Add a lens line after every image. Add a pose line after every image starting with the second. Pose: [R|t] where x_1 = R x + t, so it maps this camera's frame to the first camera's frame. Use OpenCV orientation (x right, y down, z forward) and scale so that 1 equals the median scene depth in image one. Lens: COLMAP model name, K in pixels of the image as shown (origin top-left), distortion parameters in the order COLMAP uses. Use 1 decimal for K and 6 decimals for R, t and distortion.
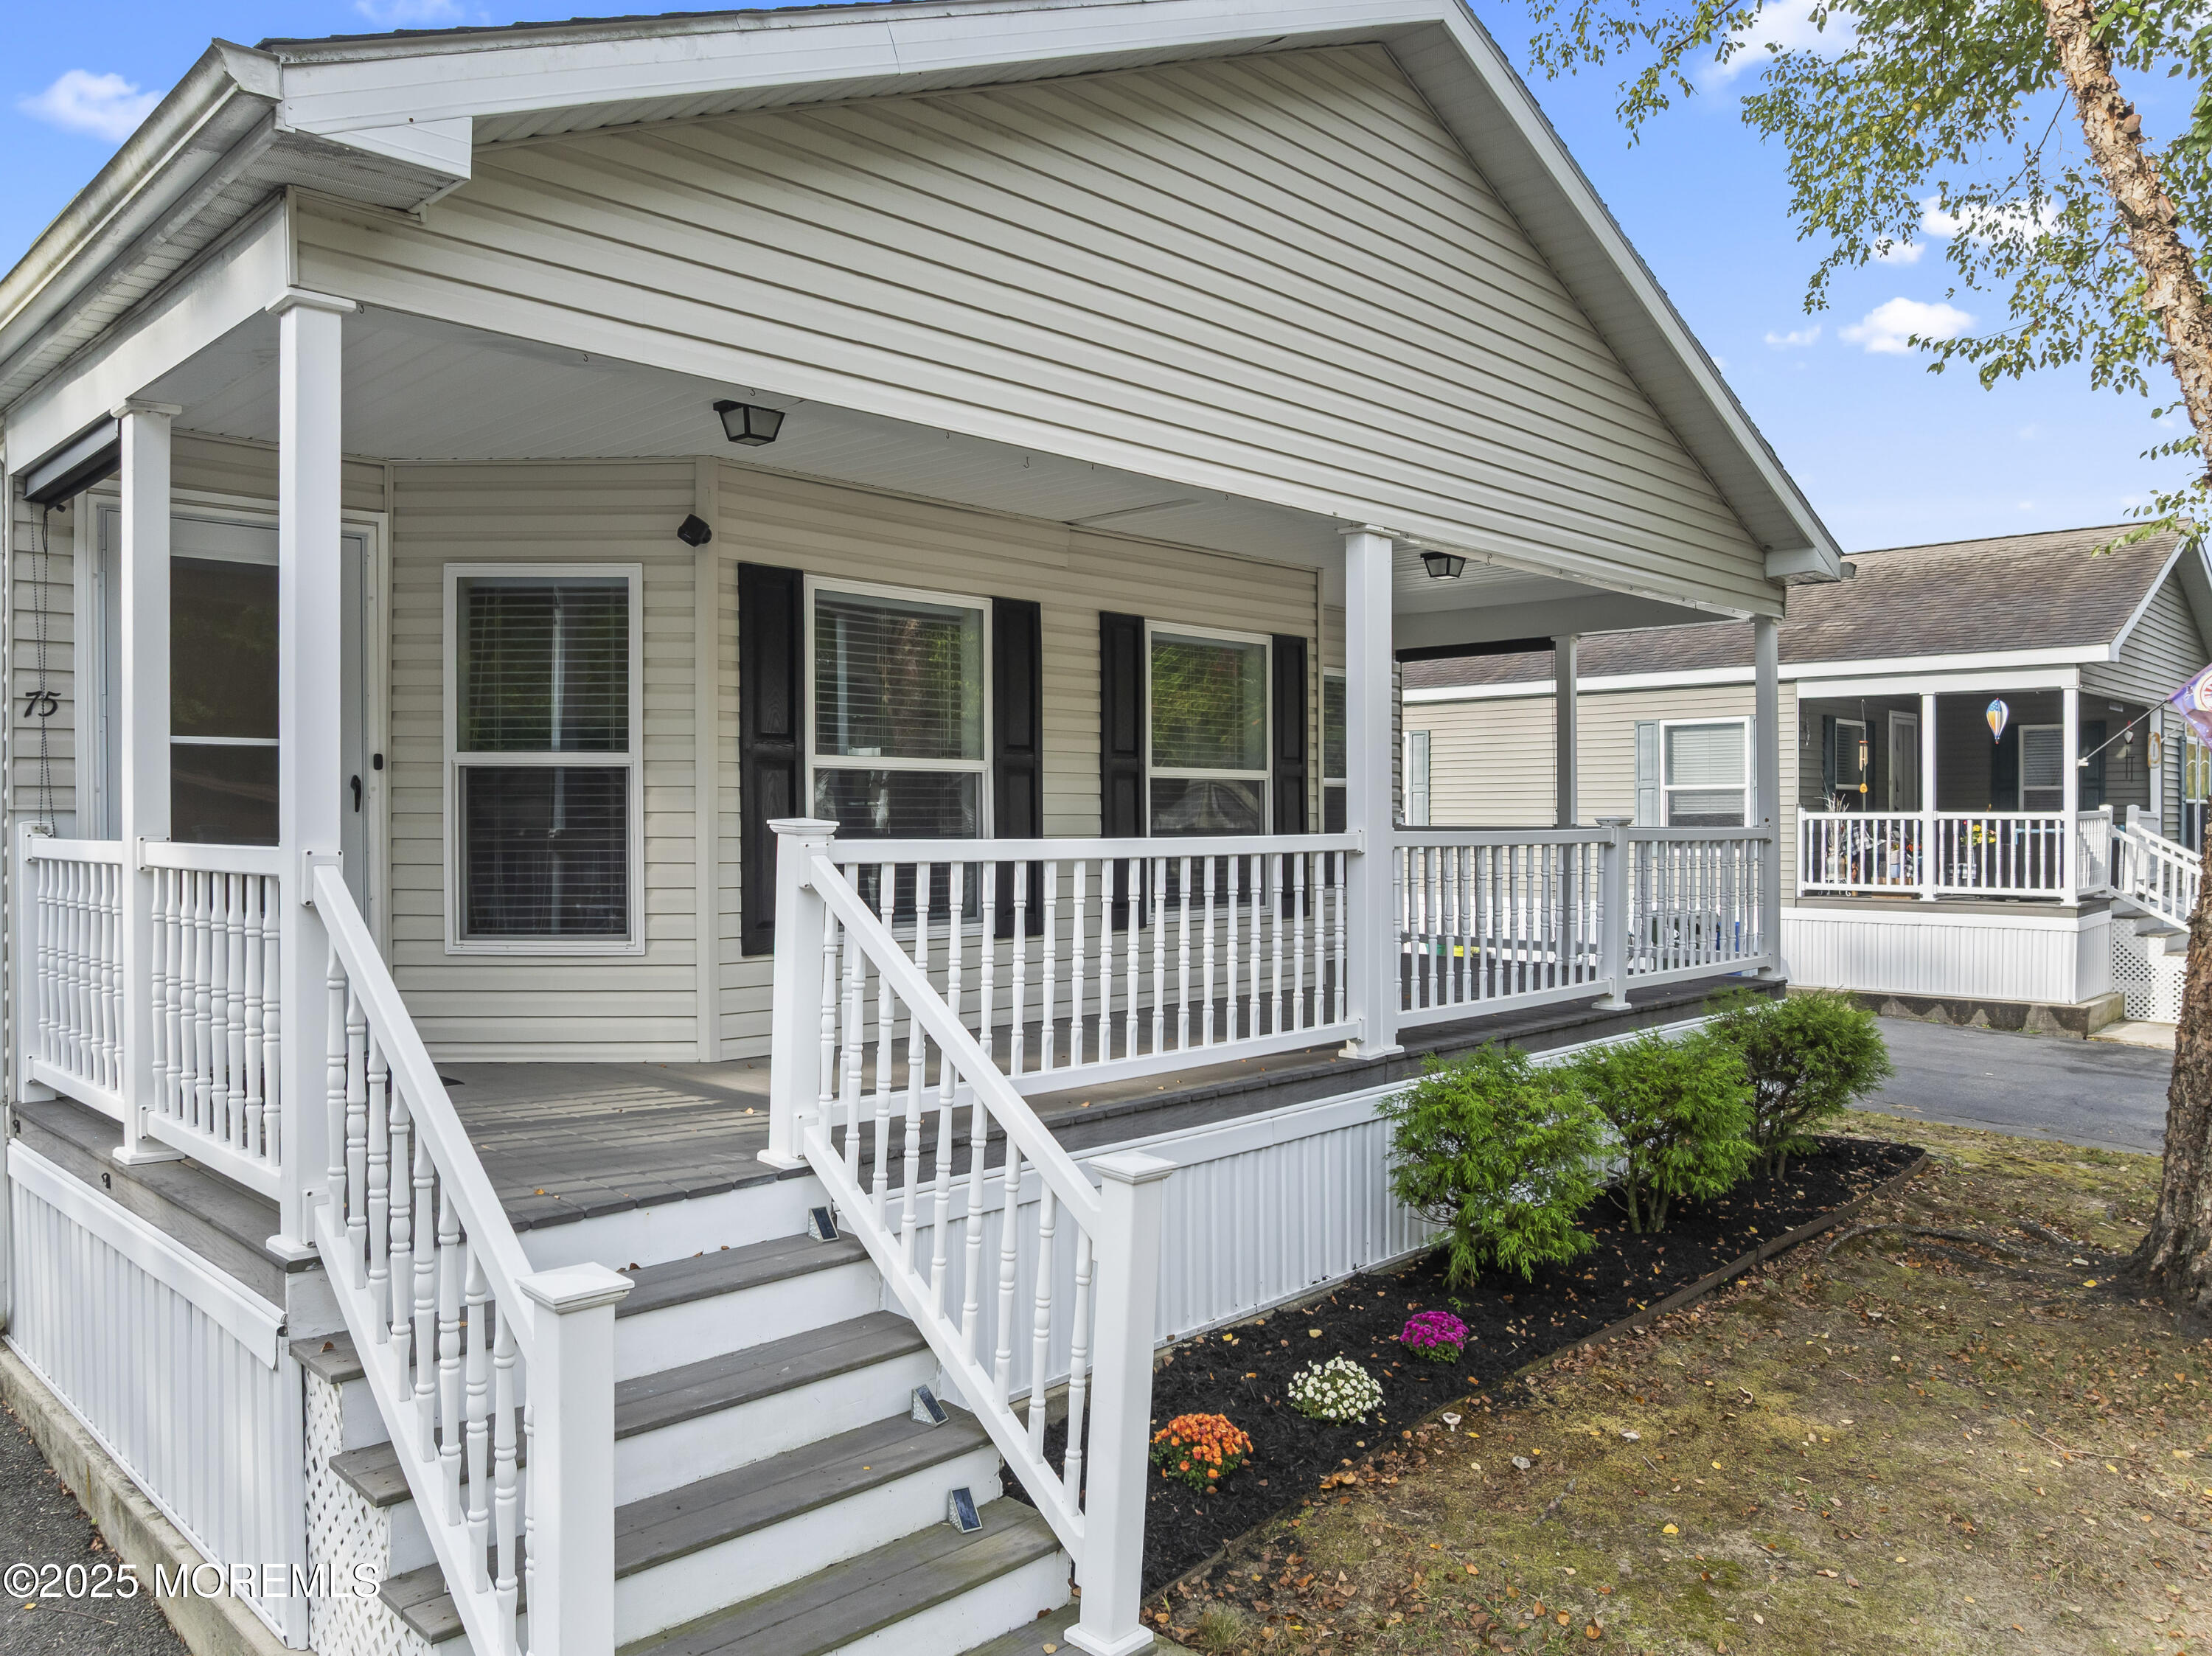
lens RADIAL K [[1586.1, 0, 1106.0], [0, 1586.1, 828.0], [0, 0, 1]] dist [-0.030013, -0.000094]
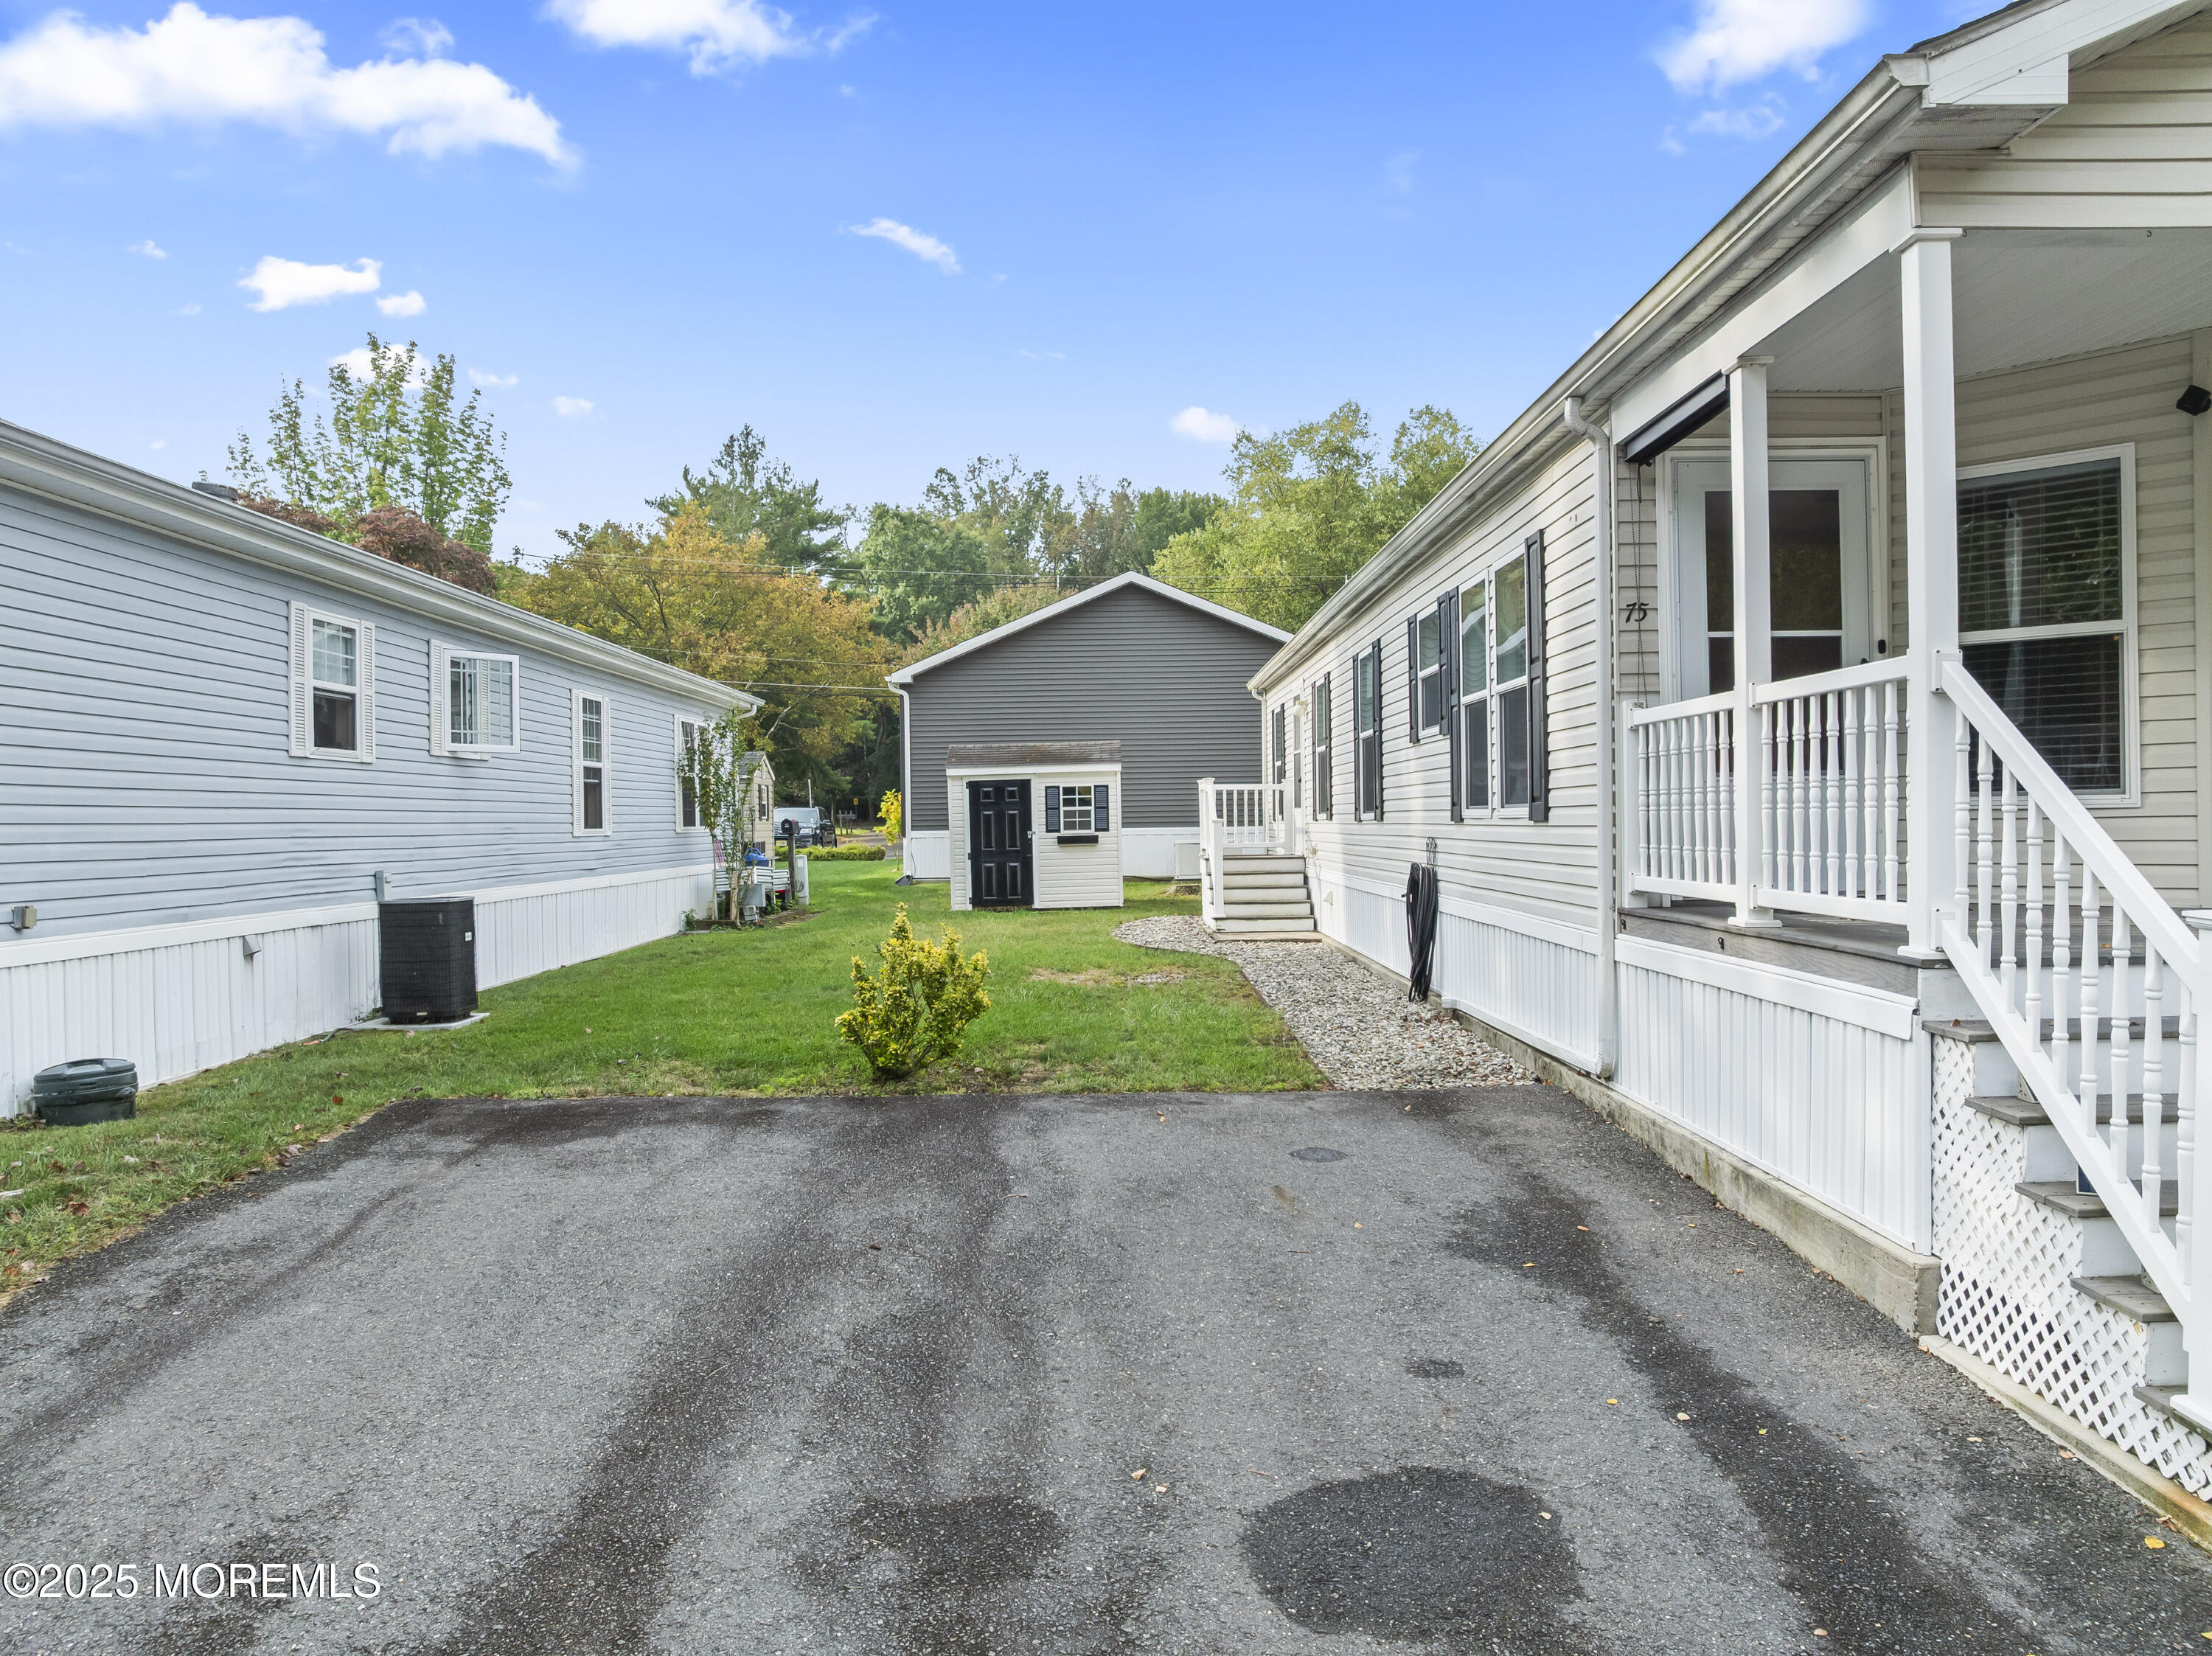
lens RADIAL K [[1565.7, 0, 1111.2], [0, 1565.7, 839.1], [0, 0, 1]] dist [-0.042796, 0.006372]
pose [[0.700585, -0.000325, -0.713569, -0.038238], [0.008469, 0.999933, 0.007860, 0.089614], [0.713519, -0.011550, 0.700541, -0.231639]]
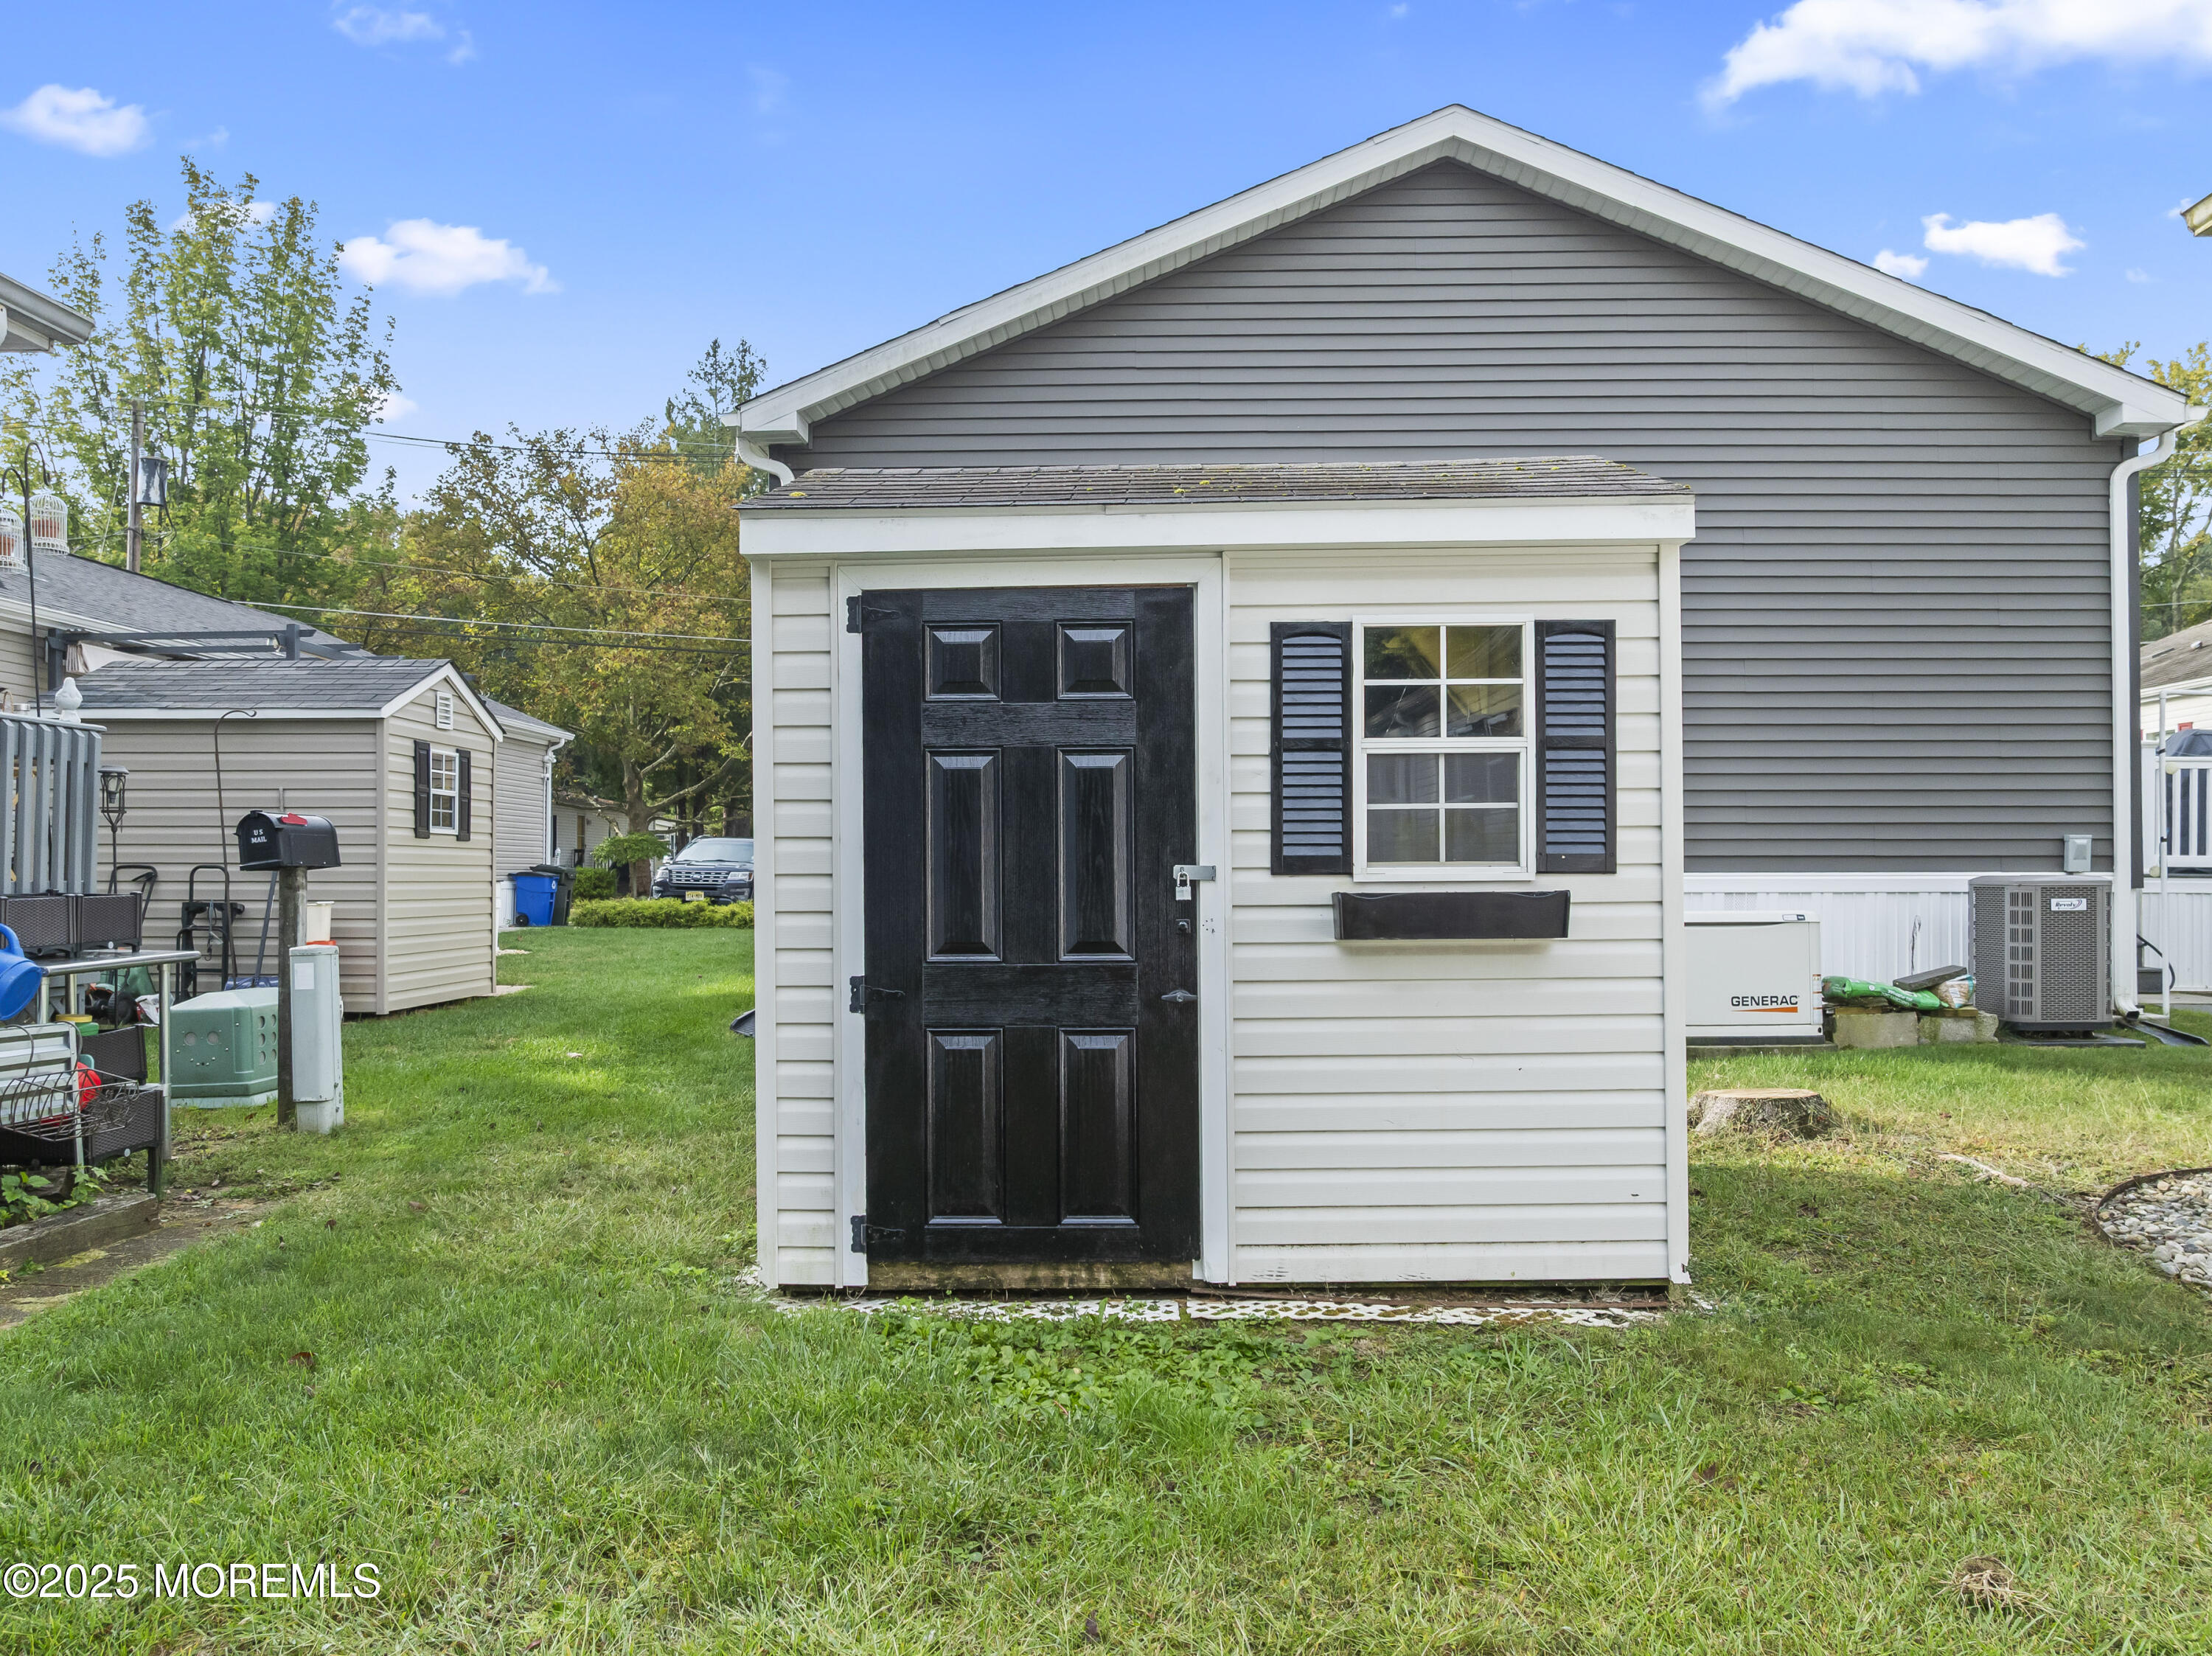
lens RADIAL K [[1586.1, 0, 1106.0], [0, 1586.1, 828.0], [0, 0, 1]] dist [-0.030013, -0.000094]
pose [[0.664489, -0.019262, -0.747050, -2.322401], [-0.008145, 0.999422, -0.033014, 0.105793], [0.747254, 0.028023, 0.663947, 1.741073]]
